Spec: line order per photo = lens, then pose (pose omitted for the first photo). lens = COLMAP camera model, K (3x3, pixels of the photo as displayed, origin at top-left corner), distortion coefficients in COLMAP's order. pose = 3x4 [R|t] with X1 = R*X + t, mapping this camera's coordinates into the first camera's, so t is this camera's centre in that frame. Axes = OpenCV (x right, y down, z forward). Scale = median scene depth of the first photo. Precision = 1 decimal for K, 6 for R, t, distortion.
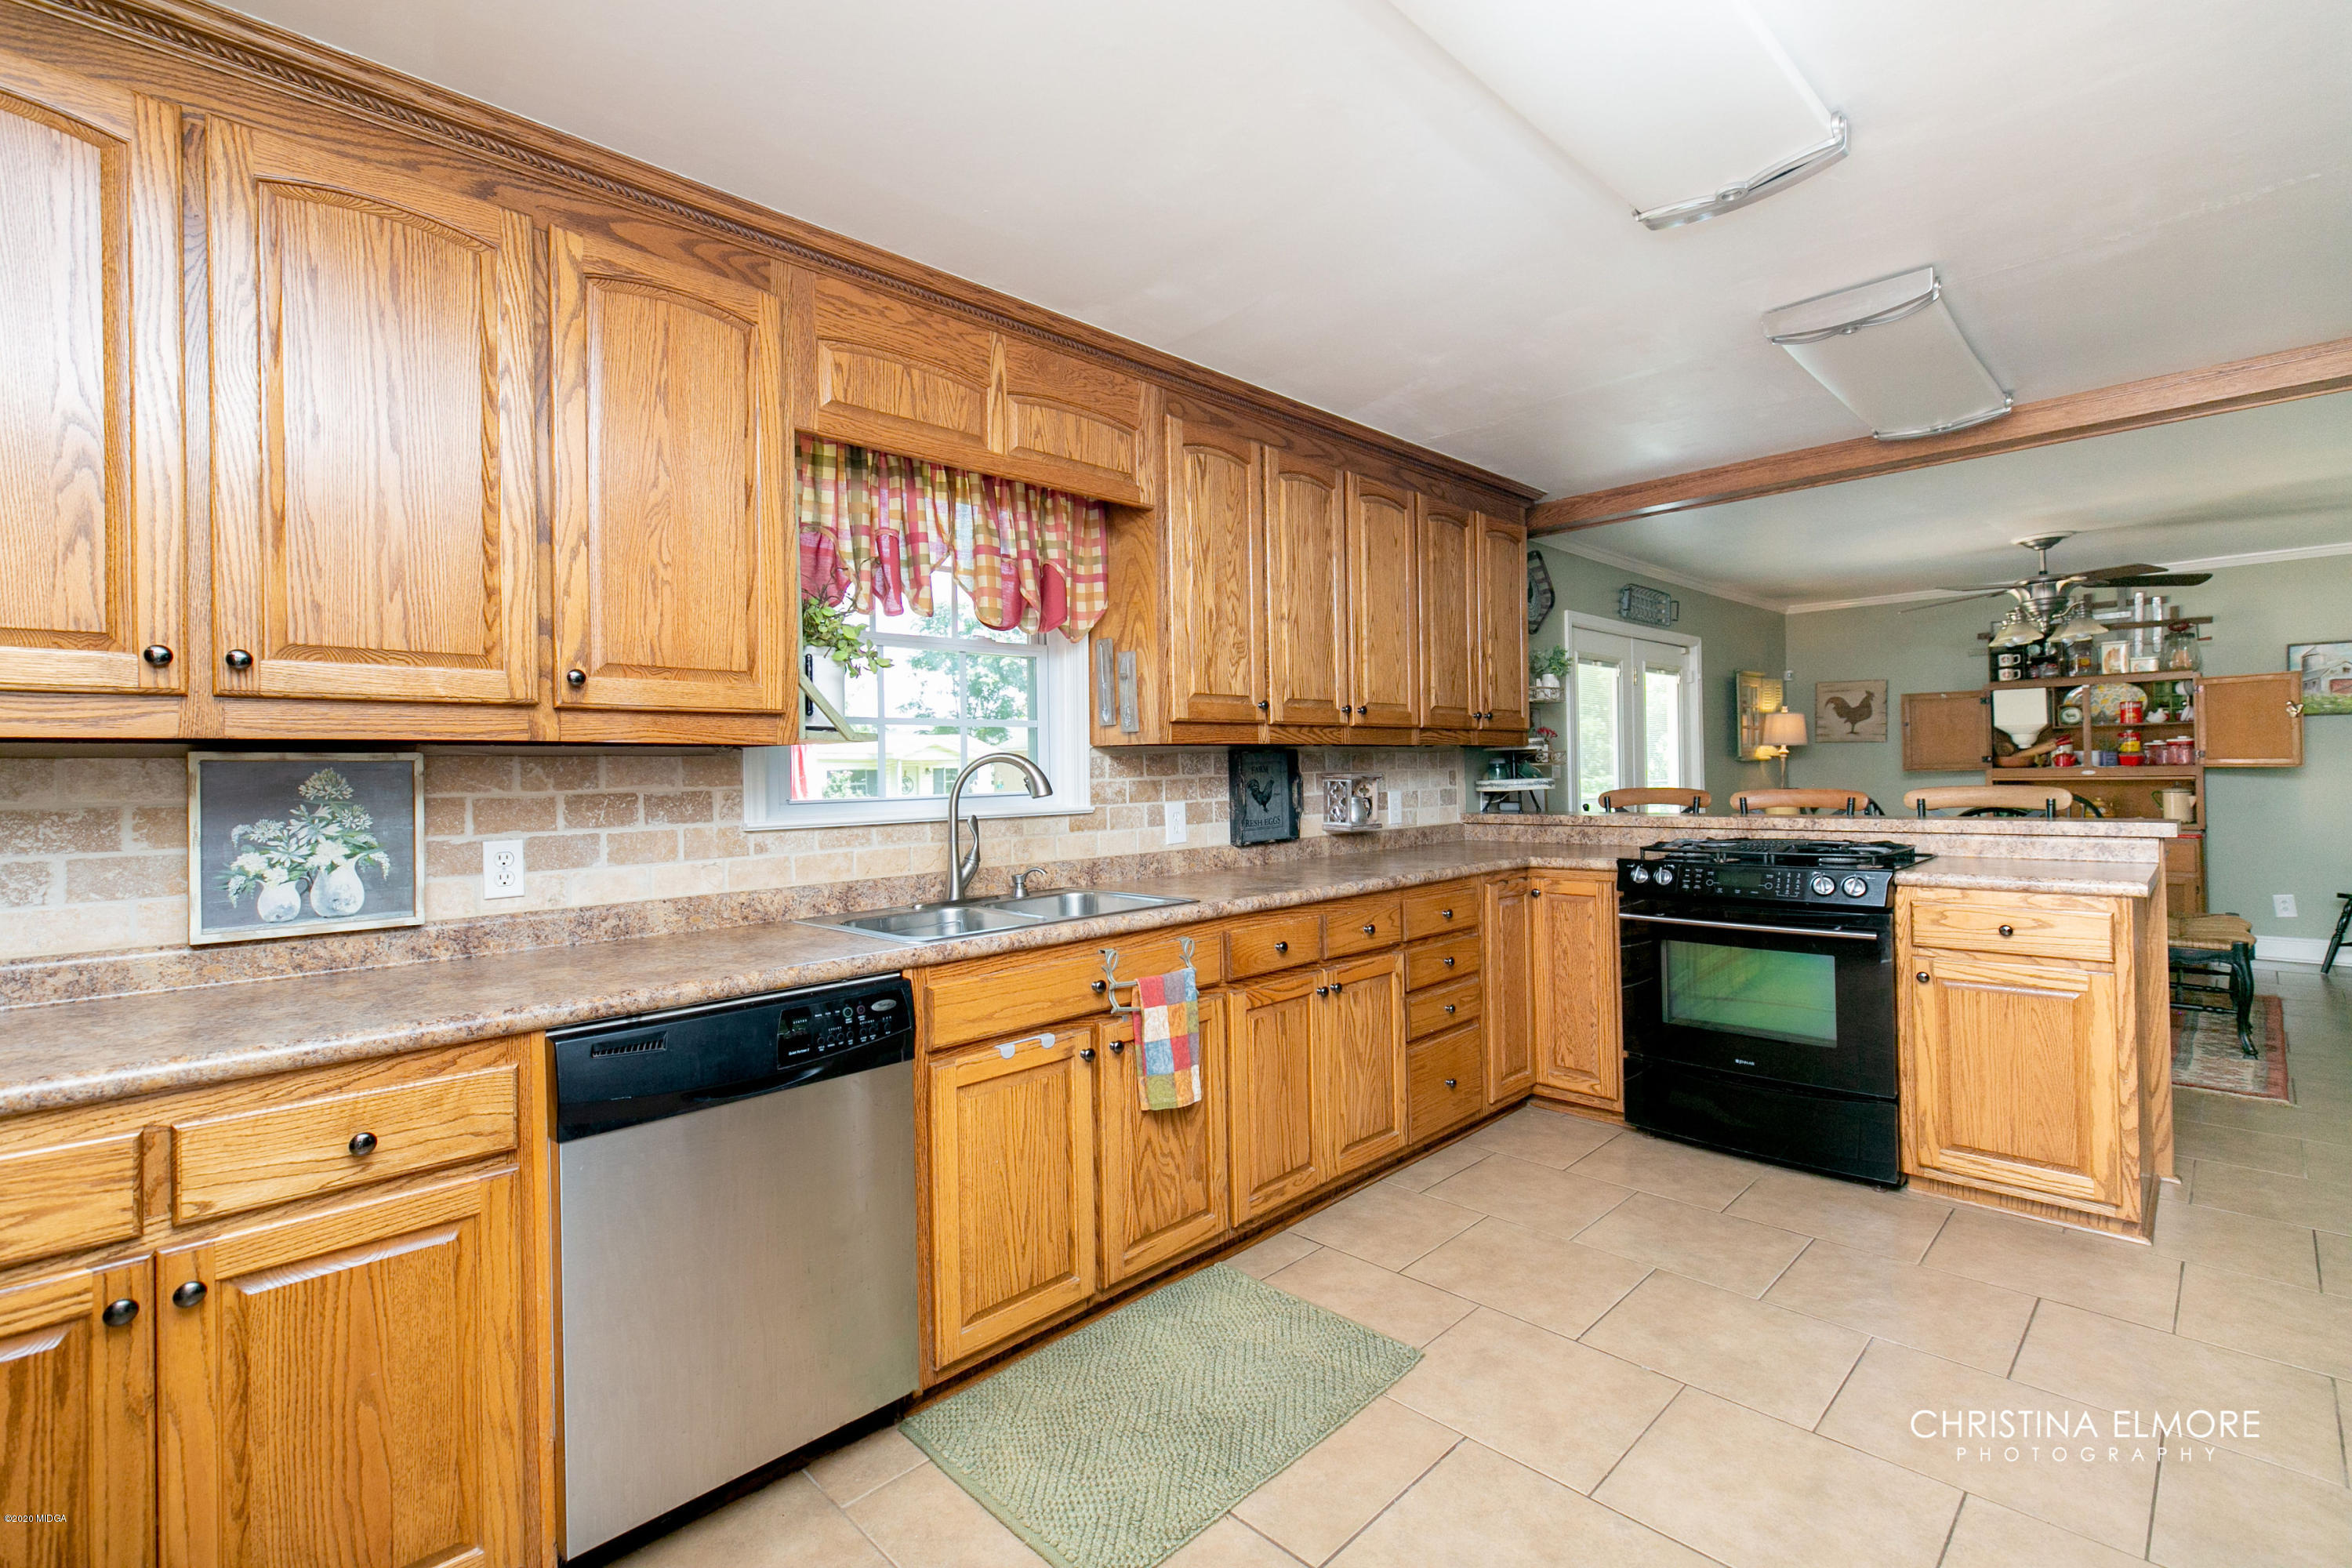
lens RADIAL K [[1021.8, 0, 1193.7], [0, 1021.8, 771.0], [0, 0, 1]] dist [0.001399, -0.000128]
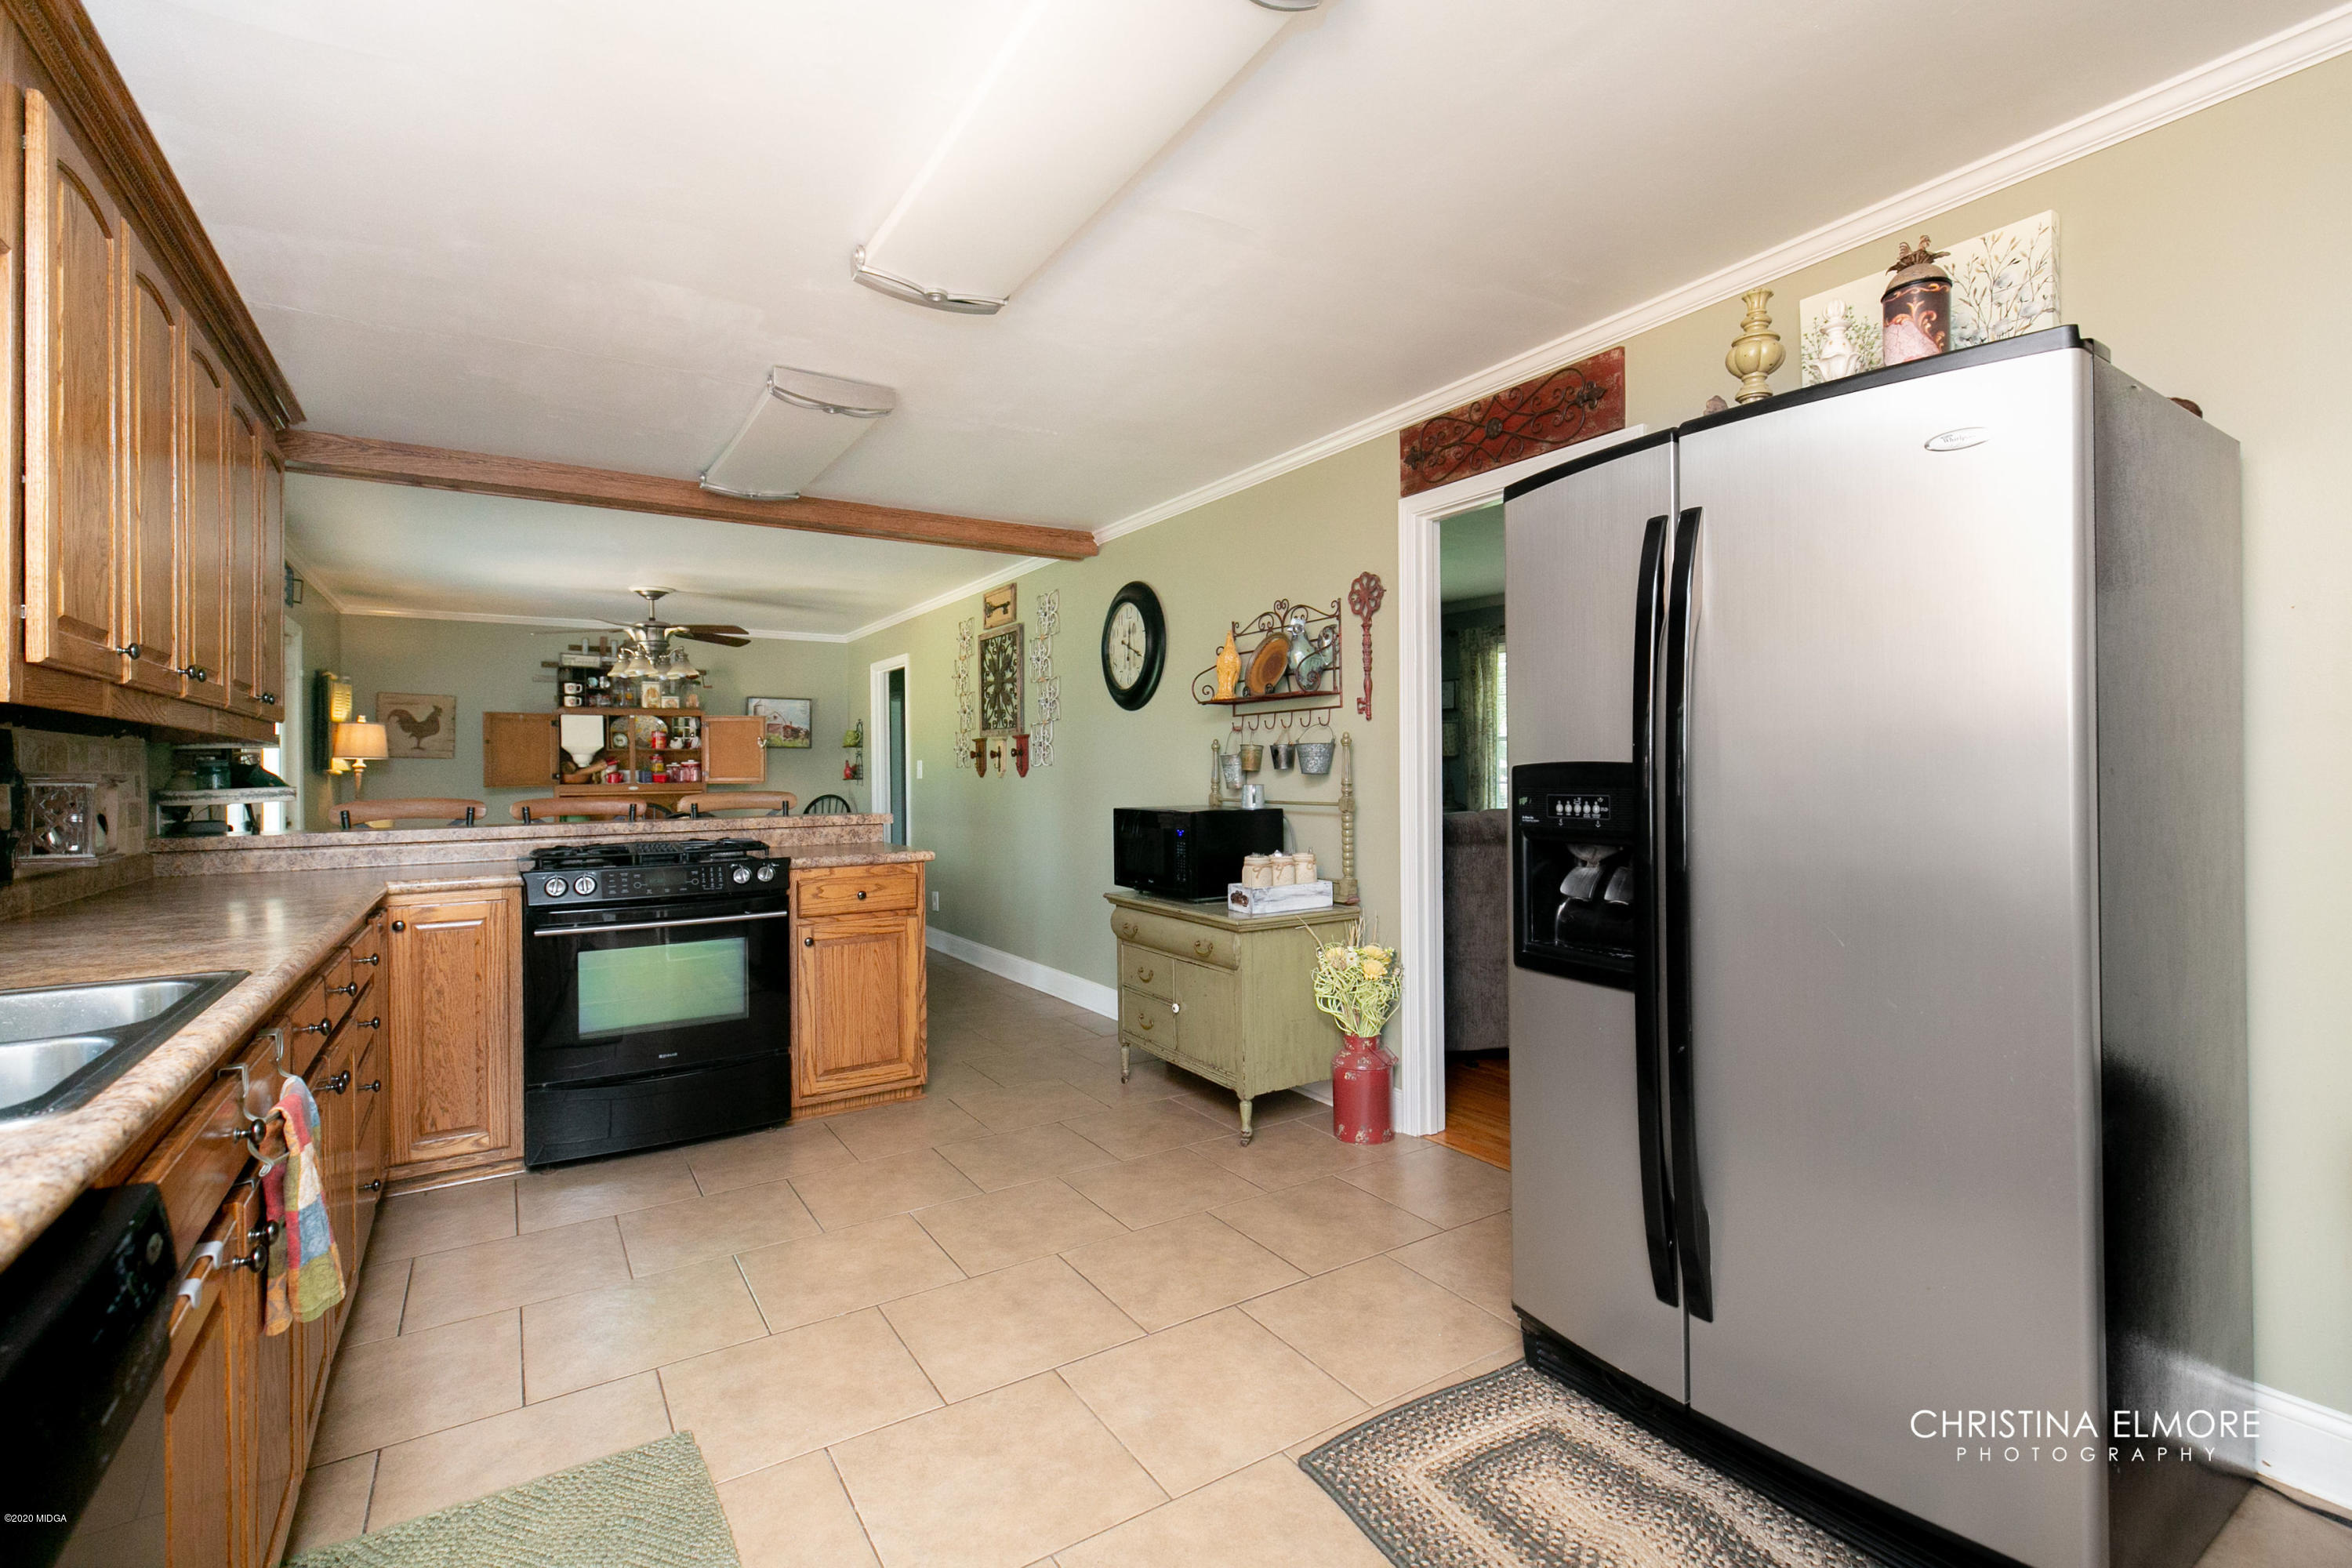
lens RADIAL K [[1045.6, 0, 1134.4], [0, 1045.6, 770.7], [0, 0, 1]] dist [0.000203, -0.000018]
pose [[0.235132, 0.019446, 0.971769, -0.405259], [0.005766, 0.999754, -0.021401, 0.023347], [-0.971946, 0.010636, 0.234962, 0.305799]]
